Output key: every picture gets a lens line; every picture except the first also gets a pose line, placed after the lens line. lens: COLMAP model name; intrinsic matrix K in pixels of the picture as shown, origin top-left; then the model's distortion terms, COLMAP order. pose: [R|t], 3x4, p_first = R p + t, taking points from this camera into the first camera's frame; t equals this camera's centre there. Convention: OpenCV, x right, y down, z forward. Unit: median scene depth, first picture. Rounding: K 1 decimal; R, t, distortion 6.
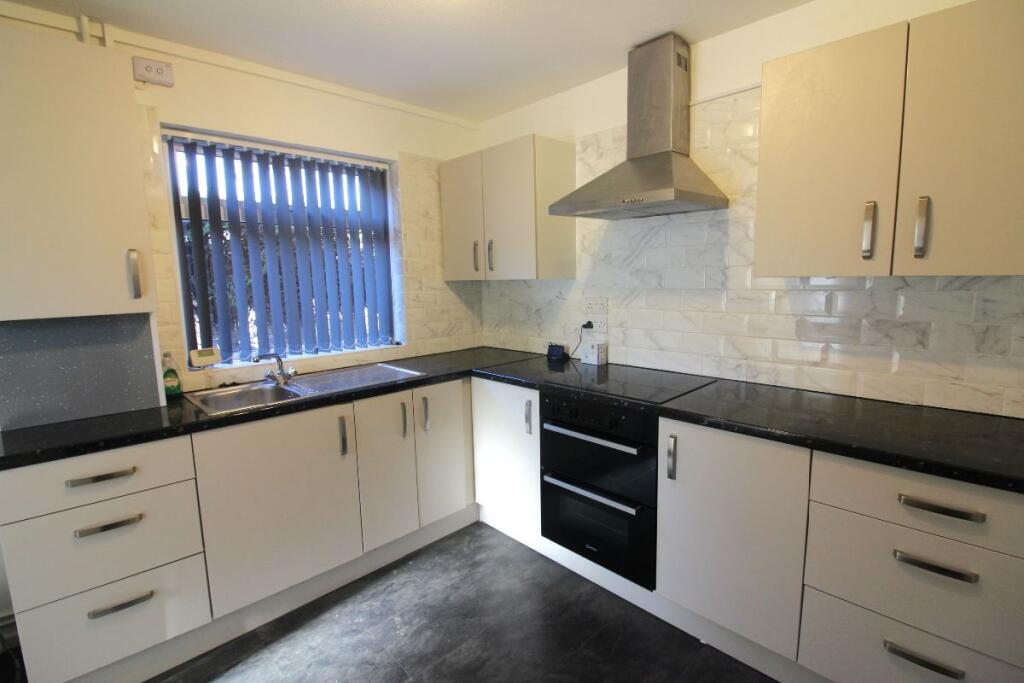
lens RADIAL K [[471.0, 0, 512.0], [0, 471.0, 341.5], [0, 0, 1]] dist [0.001085, -0.014511]
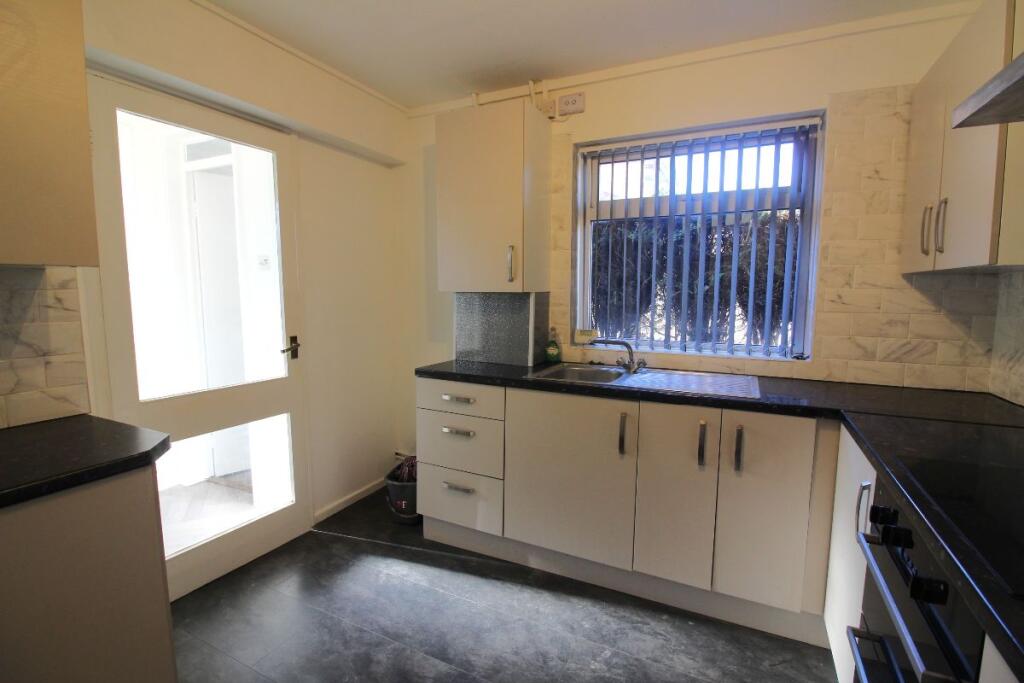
lens RADIAL K [[471.0, 0, 512.0], [0, 471.0, 341.5], [0, 0, 1]] dist [0.001085, -0.014511]
pose [[0.336810, 0.123001, -0.933504, 0.387405], [-0.139053, 0.987057, 0.079887, -0.022908], [0.931248, 0.102899, 0.349554, 0.413779]]
